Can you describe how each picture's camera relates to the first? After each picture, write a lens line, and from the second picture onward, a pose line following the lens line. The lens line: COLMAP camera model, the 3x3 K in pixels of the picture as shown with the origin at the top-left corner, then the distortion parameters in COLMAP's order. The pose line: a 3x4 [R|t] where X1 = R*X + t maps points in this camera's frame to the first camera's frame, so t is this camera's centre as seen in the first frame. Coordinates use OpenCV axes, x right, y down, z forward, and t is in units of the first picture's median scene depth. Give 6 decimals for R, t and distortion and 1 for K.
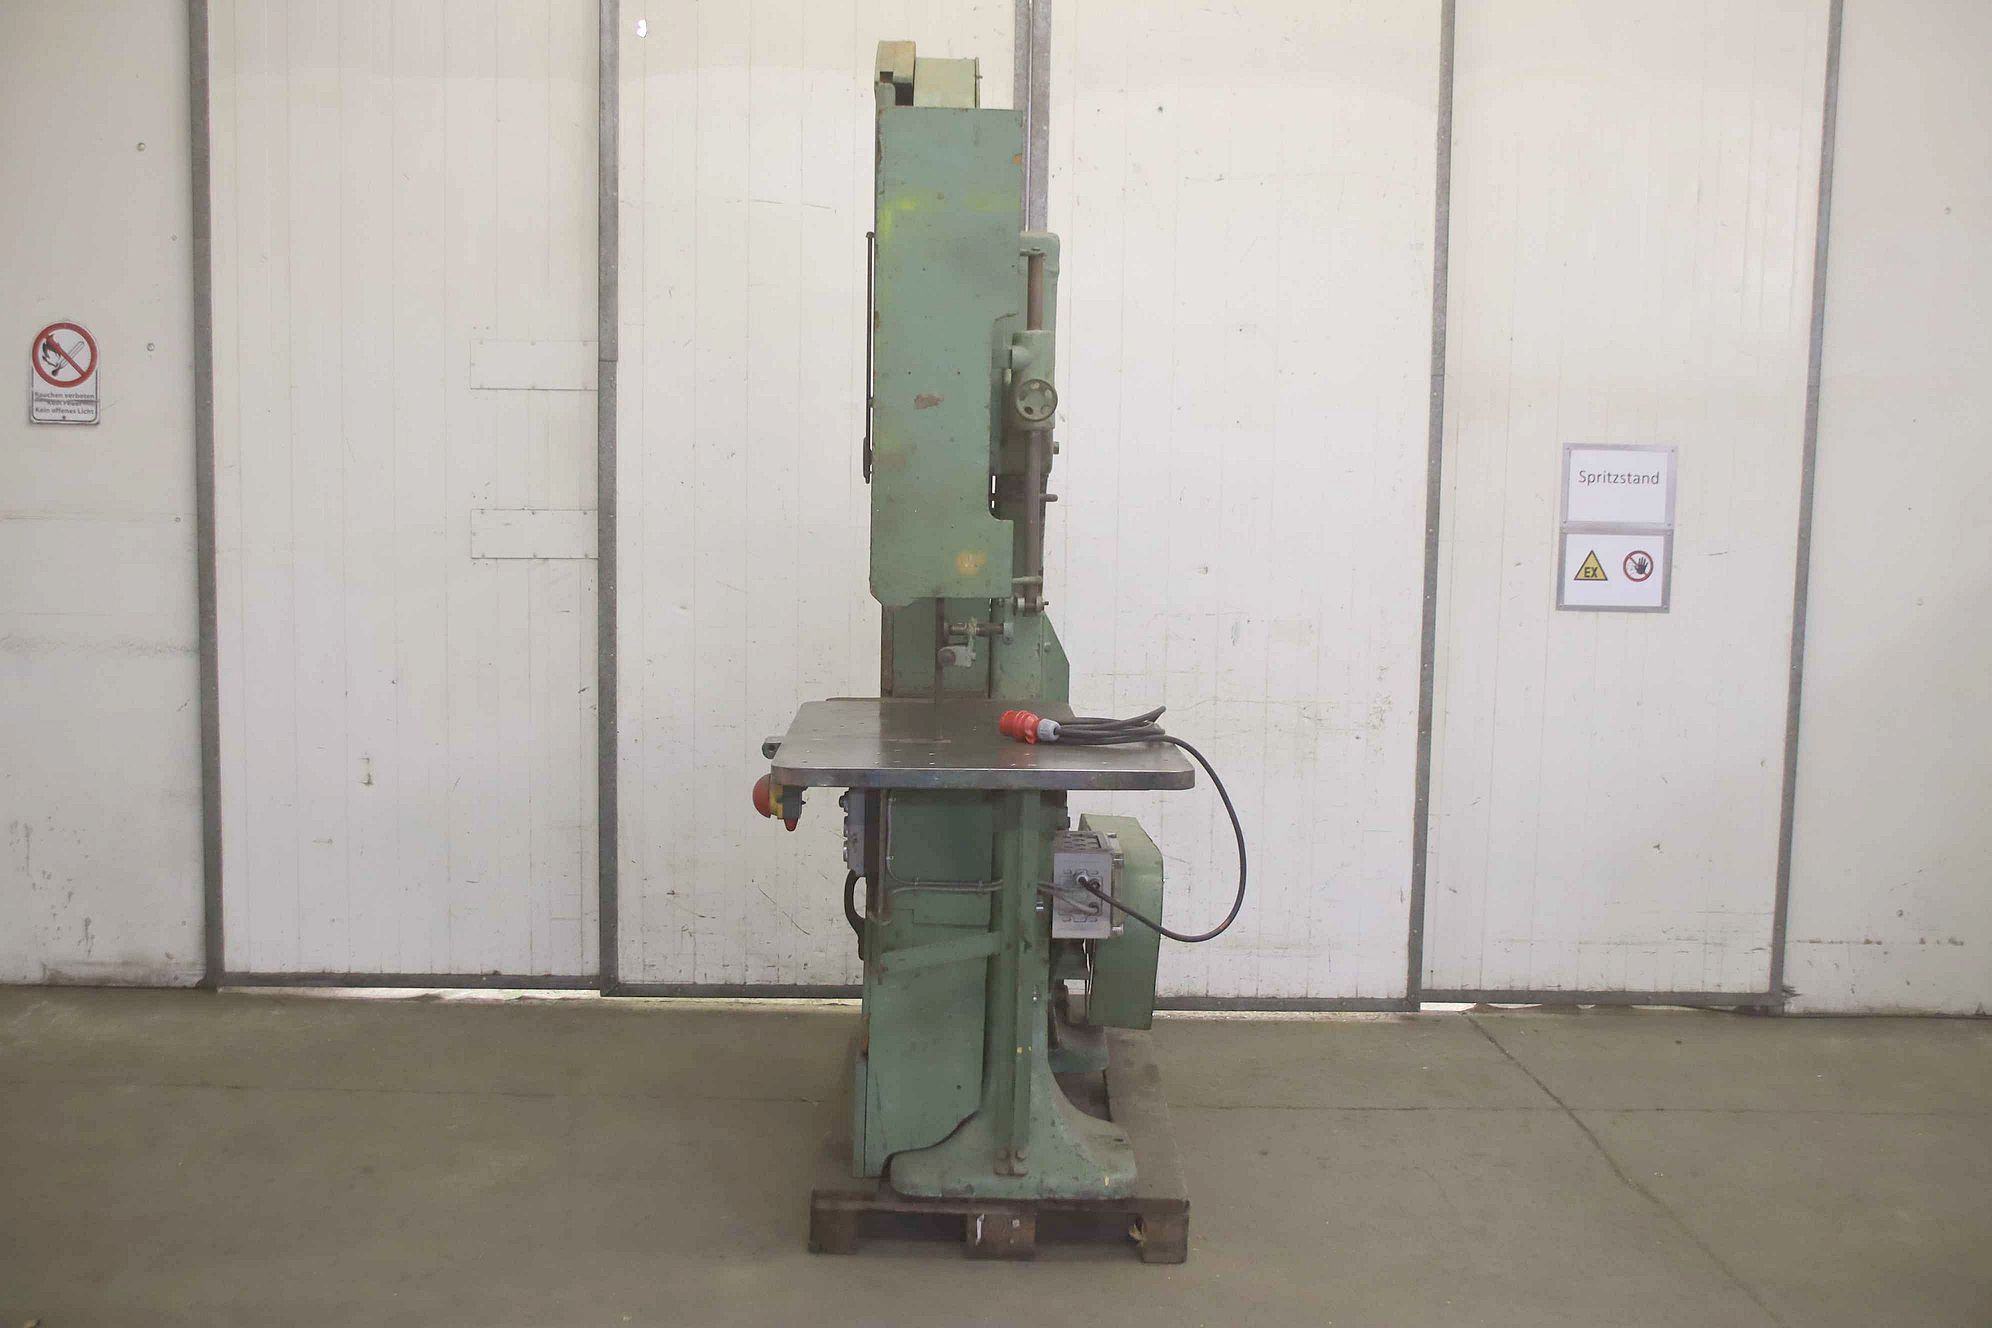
lens RADIAL K [[2066.1, 0, 987.8], [0, 2066.1, 658.9], [0, 0, 1]] dist [-0.107653, 0.208321]
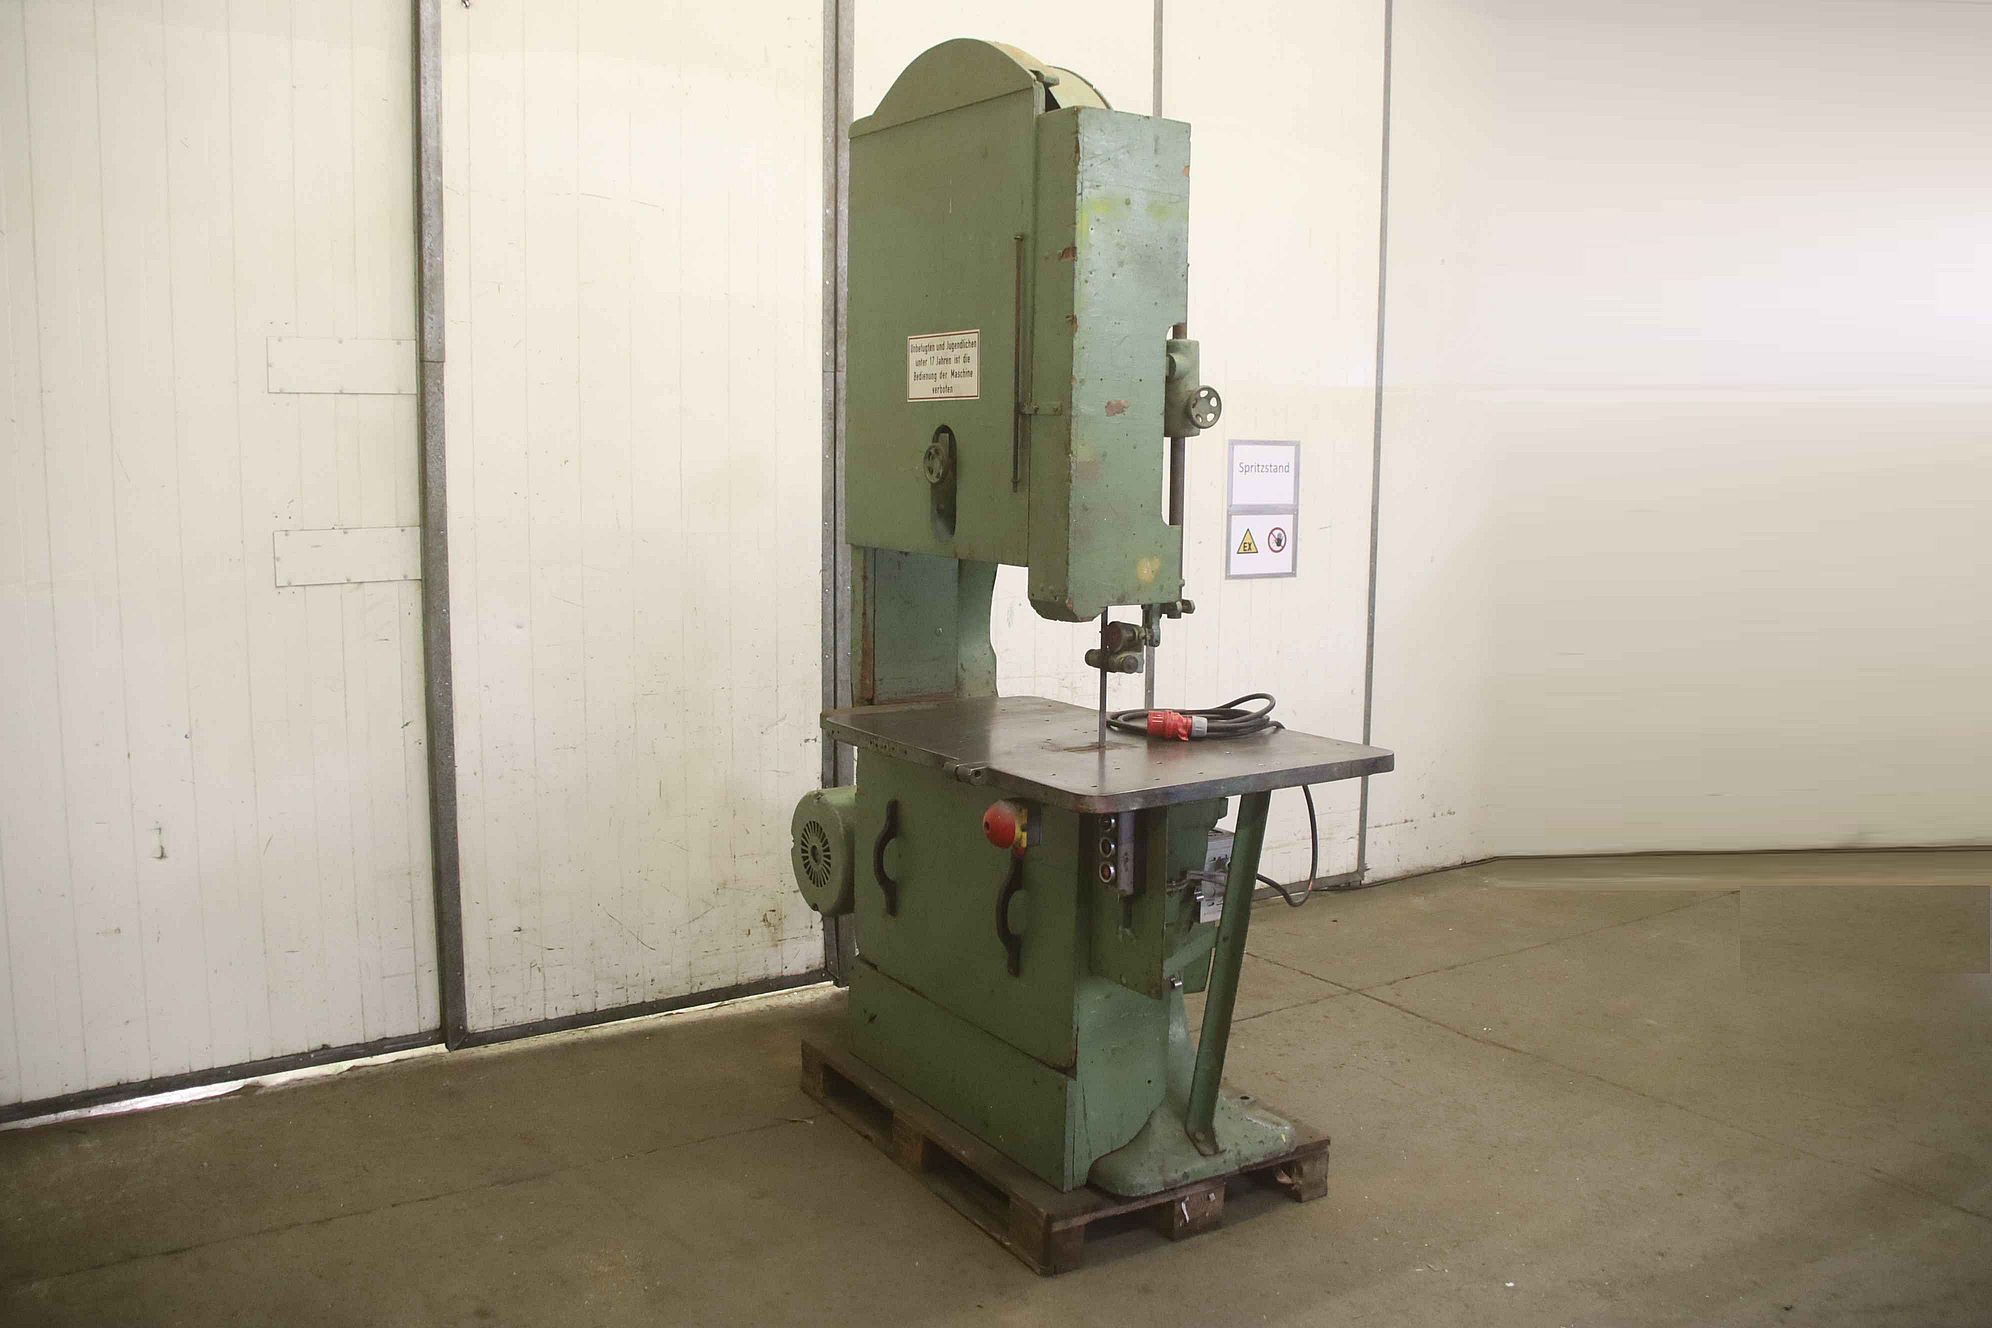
lens RADIAL K [[1686.9, 0, 990.4], [0, 1686.9, 659.3], [0, 0, 1]] dist [-0.155504, 0.131723]
pose [[0.850525, -0.076576, 0.520329, -0.357437], [0.060680, 0.997024, 0.047544, -0.032847], [-0.522422, -0.008864, 0.852641, 0.240555]]
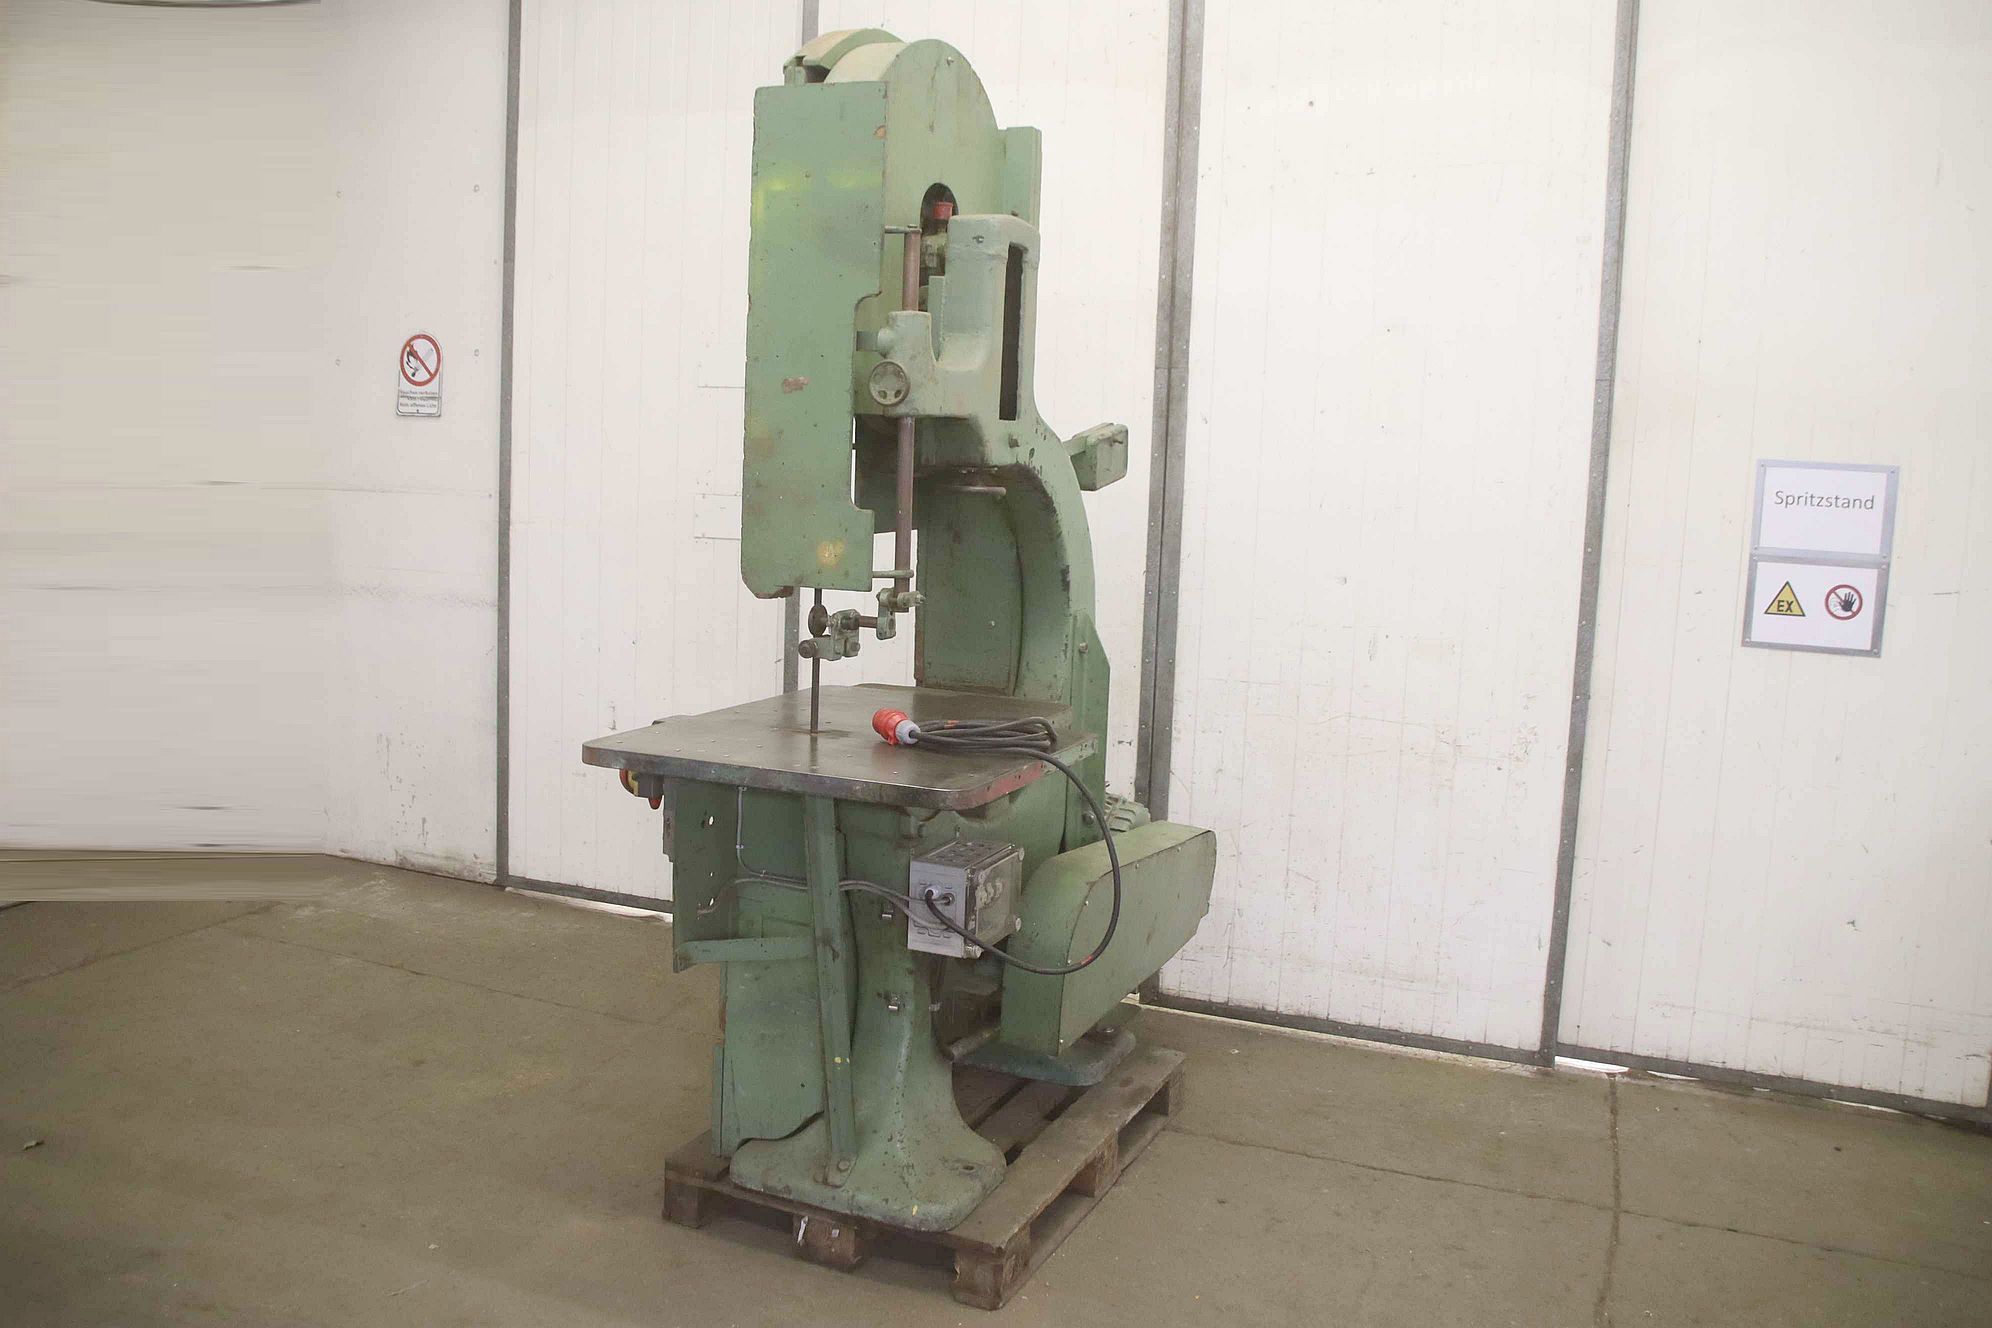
lens RADIAL K [[1686.9, 0, 990.4], [0, 1686.9, 659.3], [0, 0, 1]] dist [-0.155504, 0.131723]
pose [[0.914948, 0.068338, -0.397745, 0.266775], [-0.064213, 0.997655, 0.023699, -0.014283], [0.398431, 0.003857, 0.917190, 0.217987]]
